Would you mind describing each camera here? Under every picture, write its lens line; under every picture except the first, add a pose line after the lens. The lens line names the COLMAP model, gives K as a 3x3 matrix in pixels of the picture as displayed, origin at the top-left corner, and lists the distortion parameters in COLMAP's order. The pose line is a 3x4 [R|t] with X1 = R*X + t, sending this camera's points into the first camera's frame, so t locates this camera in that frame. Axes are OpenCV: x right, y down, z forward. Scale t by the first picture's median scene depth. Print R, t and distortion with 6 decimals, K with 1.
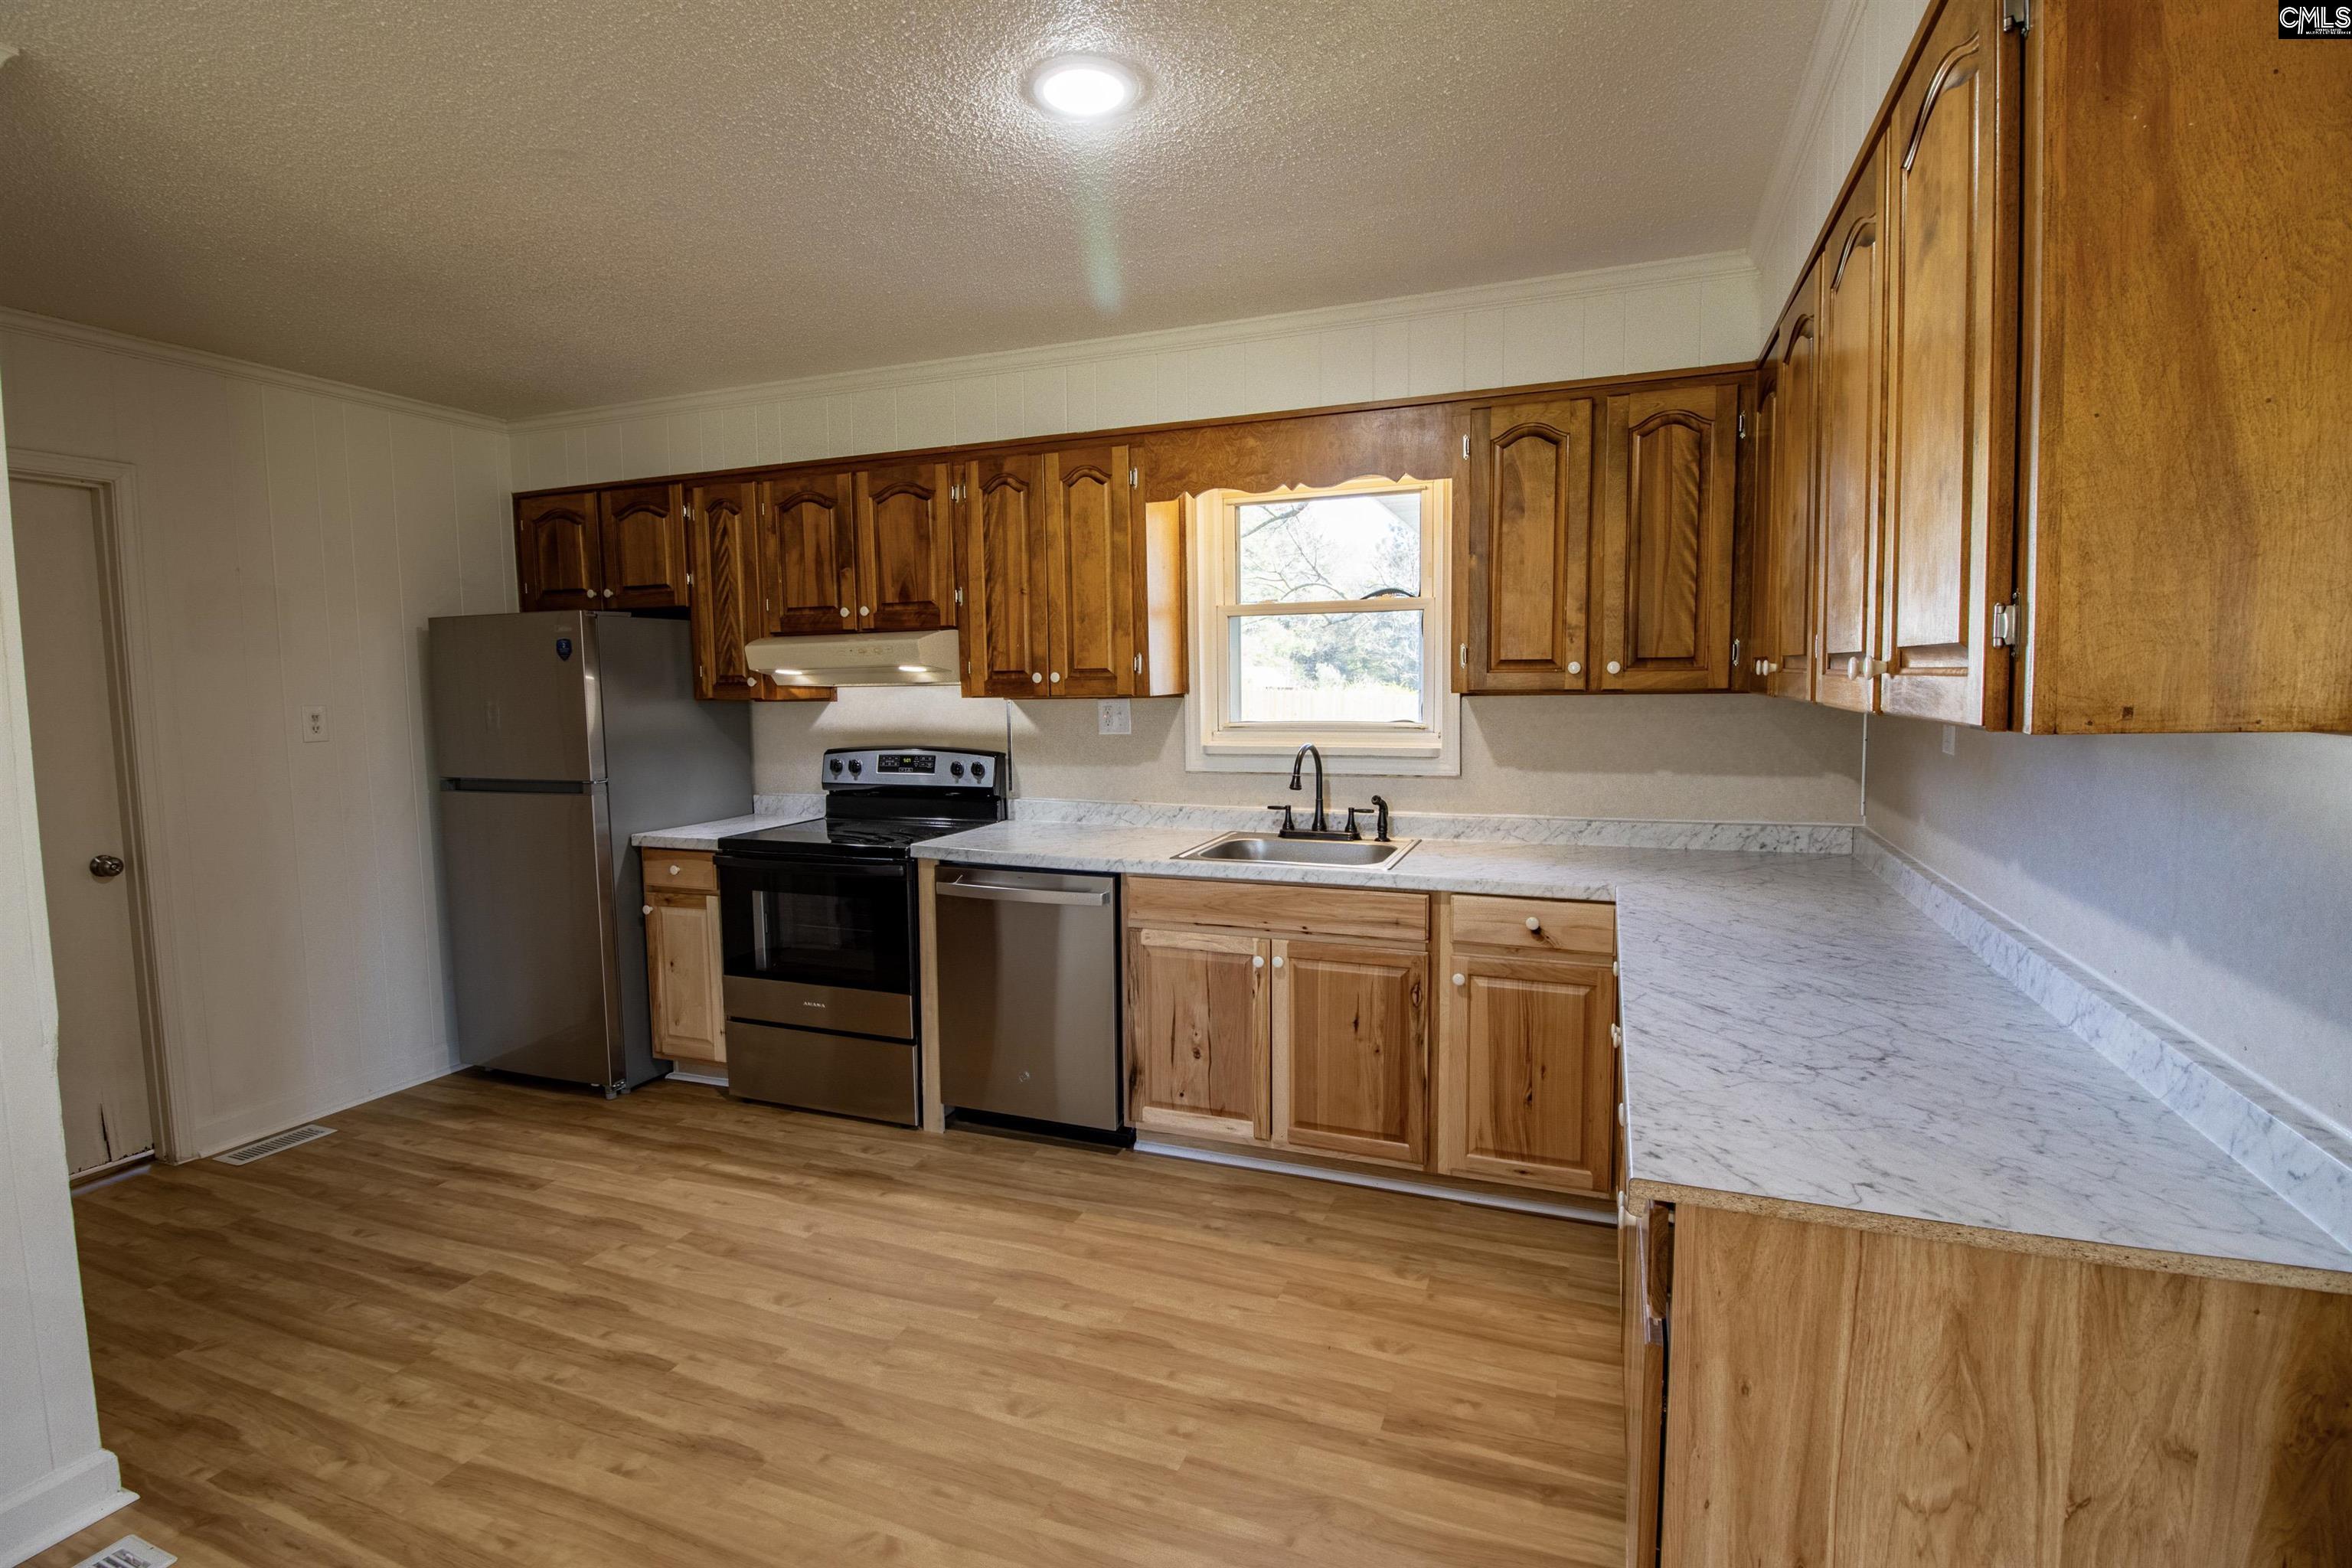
lens RADIAL K [[1111.0, 0, 1153.3], [0, 1111.0, 779.6], [0, 0, 1]] dist [-0.002642, -0.001517]
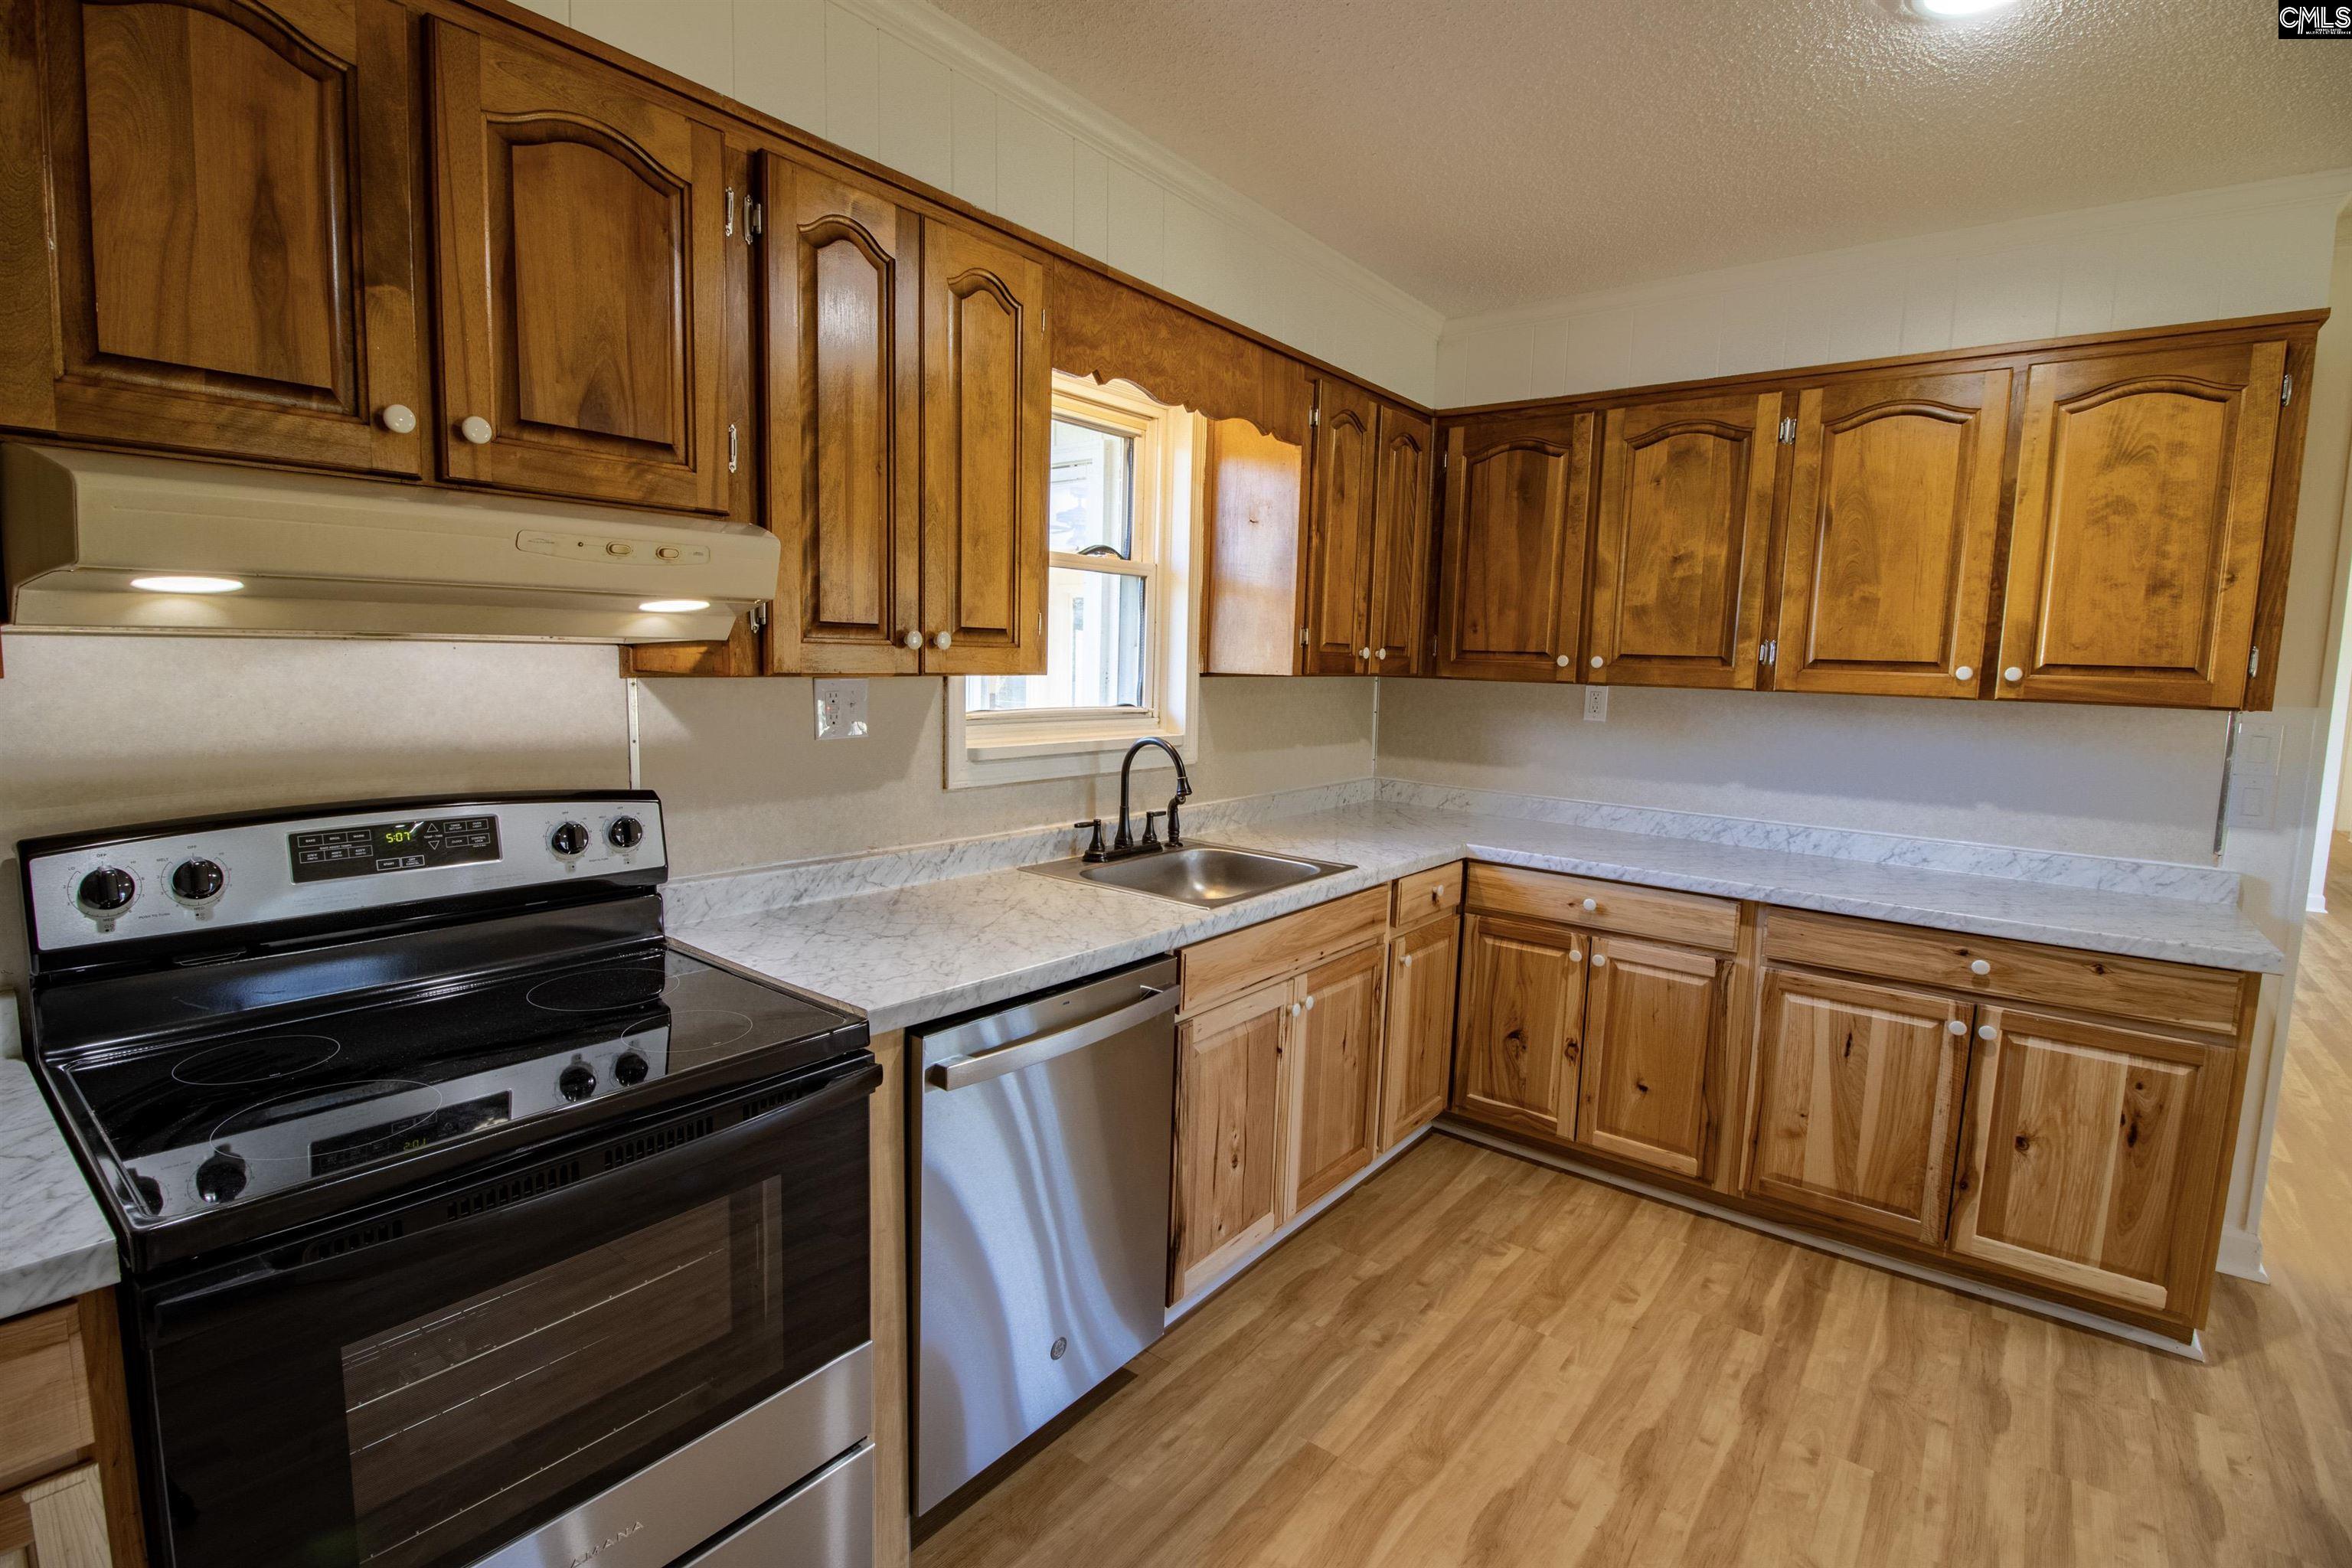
lens RADIAL K [[1111.0, 0, 1156.0], [0, 1111.0, 771.3], [0, 0, 1]] dist [-0.002642, -0.001517]
pose [[0.269961, -0.081287, 0.959434, -0.688682], [0.053573, 0.996155, 0.069324, -0.069657], [-0.961380, 0.032685, 0.273278, 0.868048]]
